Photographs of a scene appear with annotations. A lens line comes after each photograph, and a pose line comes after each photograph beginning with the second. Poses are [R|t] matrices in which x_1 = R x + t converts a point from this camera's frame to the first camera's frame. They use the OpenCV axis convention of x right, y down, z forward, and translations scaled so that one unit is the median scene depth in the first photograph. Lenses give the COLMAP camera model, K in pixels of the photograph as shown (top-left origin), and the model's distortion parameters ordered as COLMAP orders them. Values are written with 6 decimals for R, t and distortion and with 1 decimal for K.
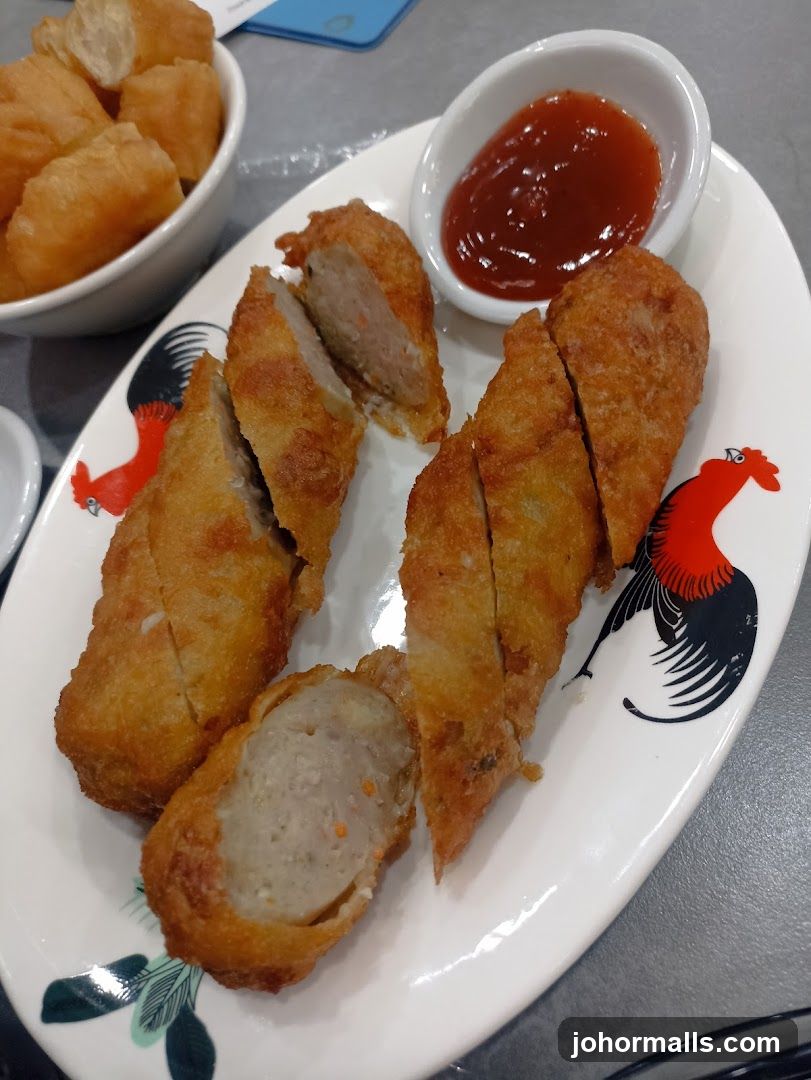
lens RADIAL K [[711.6, 0, 405.5], [0, 711.6, 540.0], [0, 0, 1]] dist [-0.002545, -0.018716]
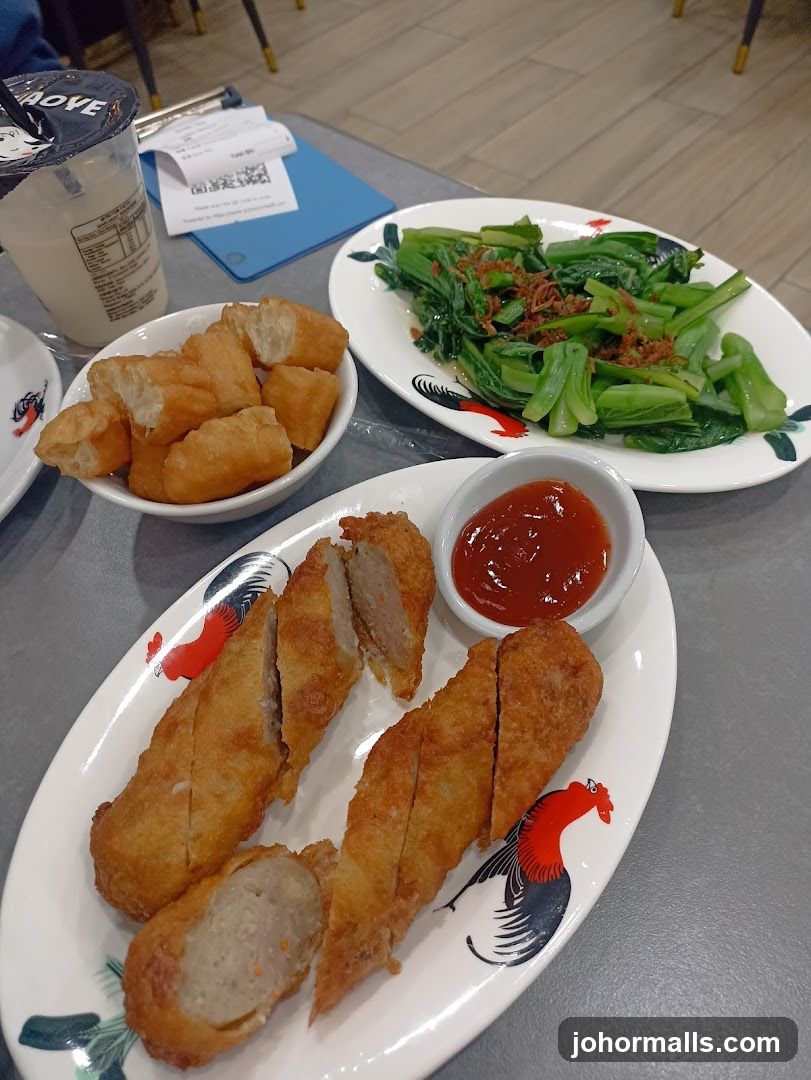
lens RADIAL K [[711.6, 0, 405.5], [0, 711.6, 540.0], [0, 0, 1]] dist [-0.002545, -0.018716]
pose [[0.955085, 0.296171, -0.009758, -0.044903], [-0.294576, 0.945334, -0.139891, -0.298982], [-0.032207, 0.136483, 0.990119, -0.549639]]
